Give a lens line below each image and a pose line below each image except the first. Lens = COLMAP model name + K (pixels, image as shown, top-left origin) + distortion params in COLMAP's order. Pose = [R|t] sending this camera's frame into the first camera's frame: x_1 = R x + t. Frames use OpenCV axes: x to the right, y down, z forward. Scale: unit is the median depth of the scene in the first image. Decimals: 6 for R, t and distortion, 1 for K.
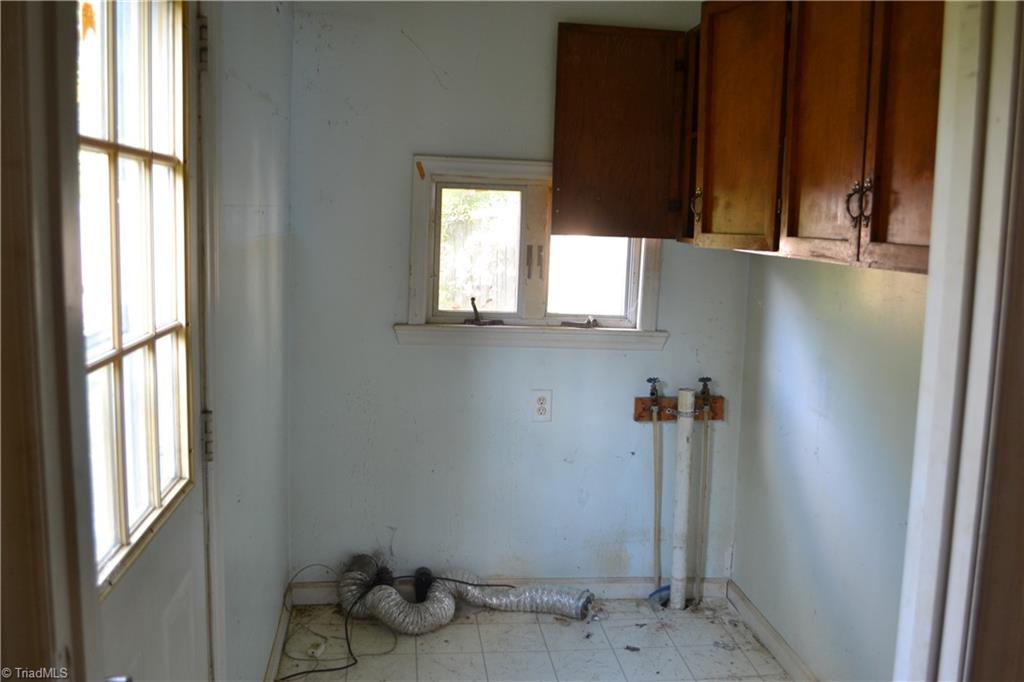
lens RADIAL K [[938.7, 0, 512.0], [0, 938.7, 341.0], [0, 0, 1]] dist [-0.099142, -0.003053]
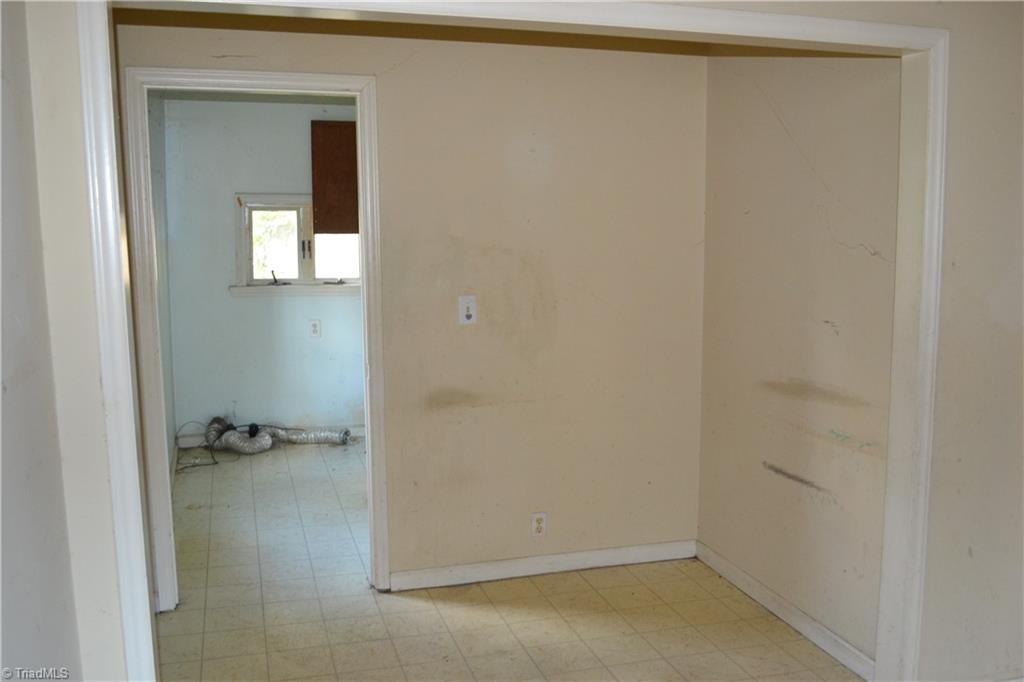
lens RADIAL K [[938.7, 0, 512.0], [0, 938.7, 341.0], [0, 0, 1]] dist [-0.099142, -0.003053]
pose [[0.982940, -0.055915, 0.175220, 0.090100], [0.057784, 0.998314, -0.005578, 0.126688], [-0.174613, 0.015608, 0.984513, -0.854371]]
